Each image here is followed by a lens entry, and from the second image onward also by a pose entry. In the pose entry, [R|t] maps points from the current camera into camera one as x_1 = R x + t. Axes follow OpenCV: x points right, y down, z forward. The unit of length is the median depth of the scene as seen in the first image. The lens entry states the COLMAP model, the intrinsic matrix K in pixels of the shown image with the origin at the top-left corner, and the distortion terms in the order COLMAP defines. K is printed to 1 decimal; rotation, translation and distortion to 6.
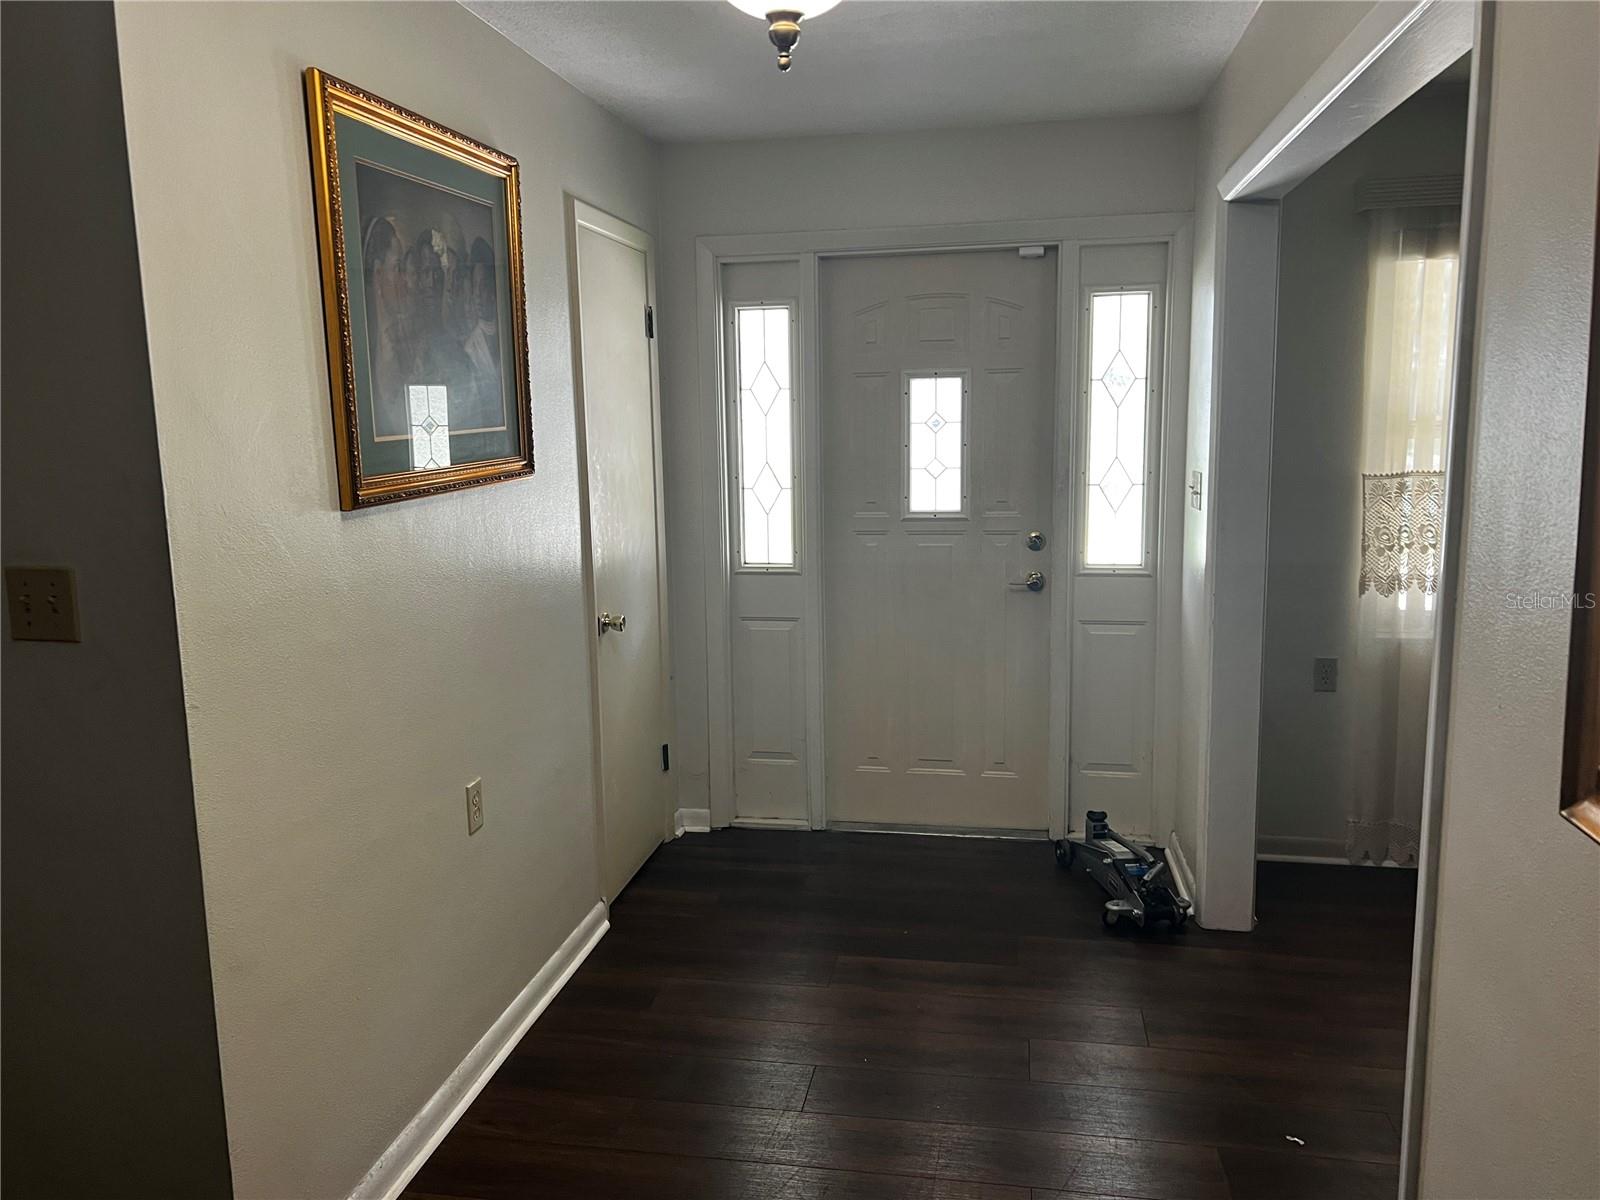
lens RADIAL K [[1186.2, 0, 789.6], [0, 1186.2, 602.4], [0, 0, 1]] dist [0.002715, -0.007119]
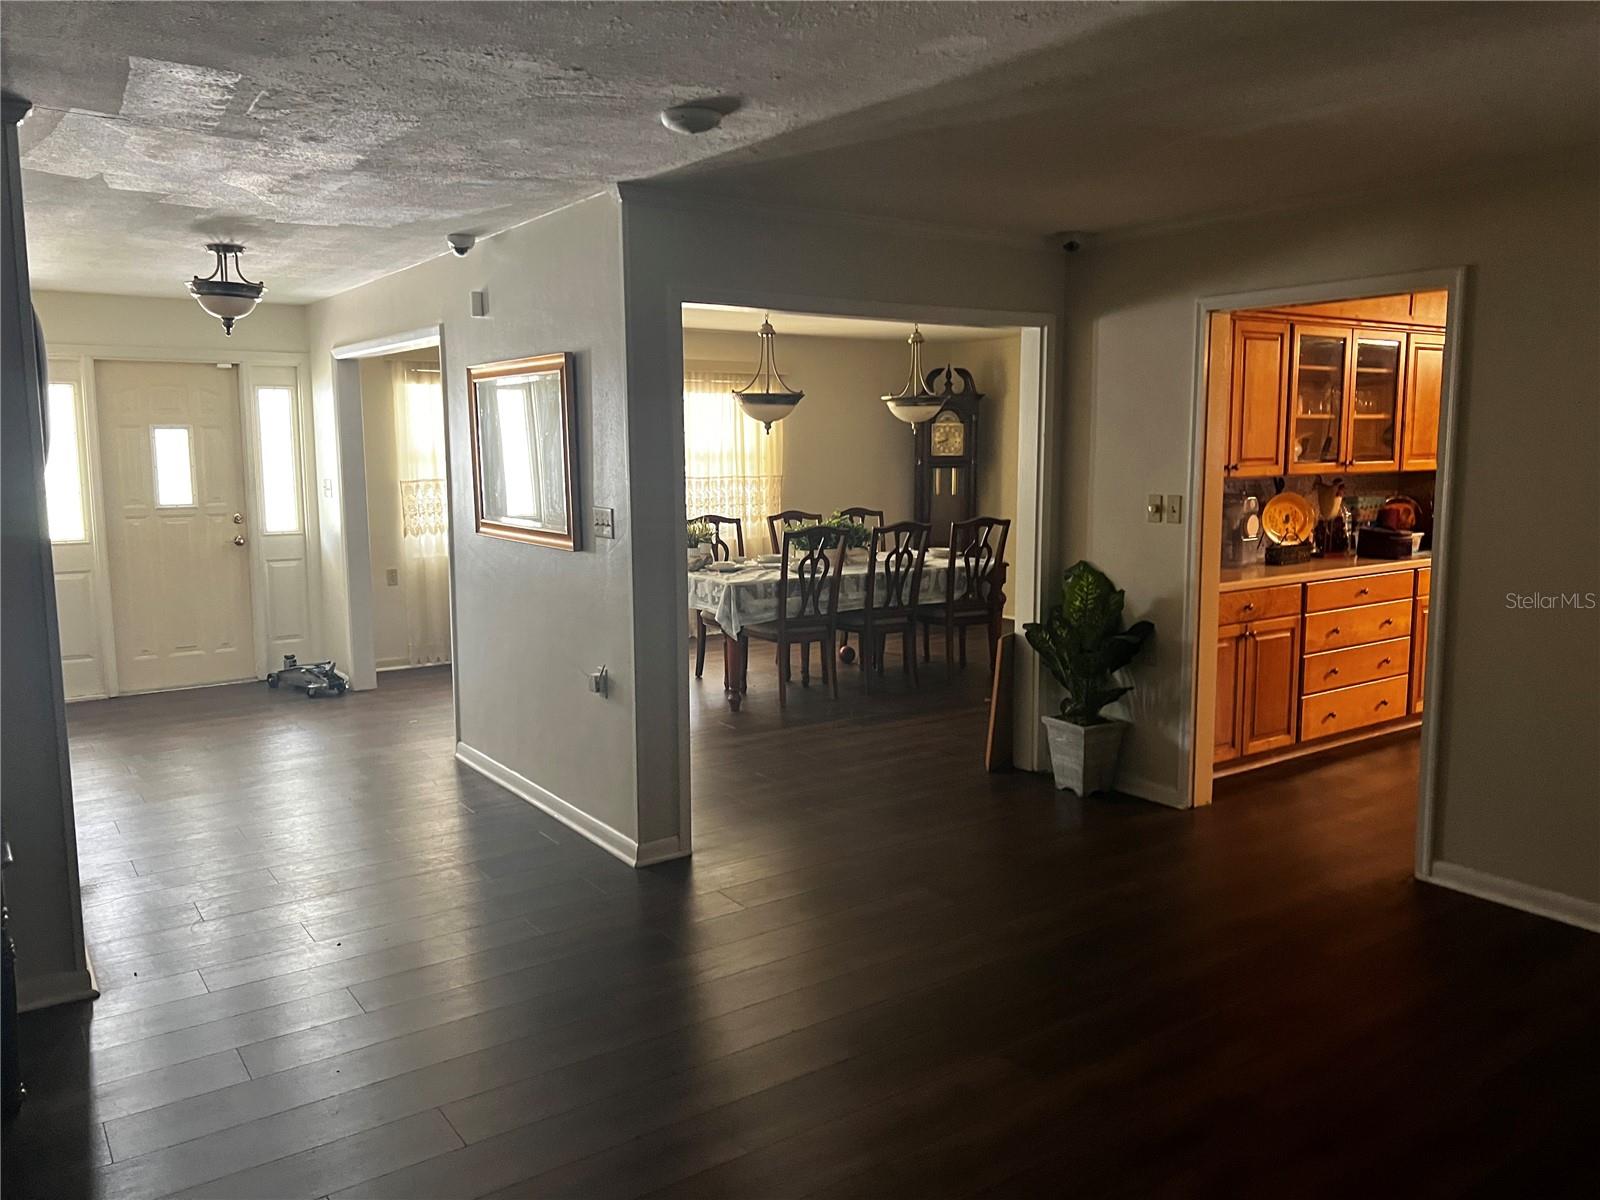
lens RADIAL K [[1186.2, 0, 797.4], [0, 1186.2, 603.8], [0, 0, 1]] dist [0.002715, -0.007119]
pose [[0.696569, -0.078812, 0.713148, -0.533229], [0.102301, 0.994703, 0.010006, 0.156476], [-0.710159, 0.065986, 0.700942, -0.945297]]
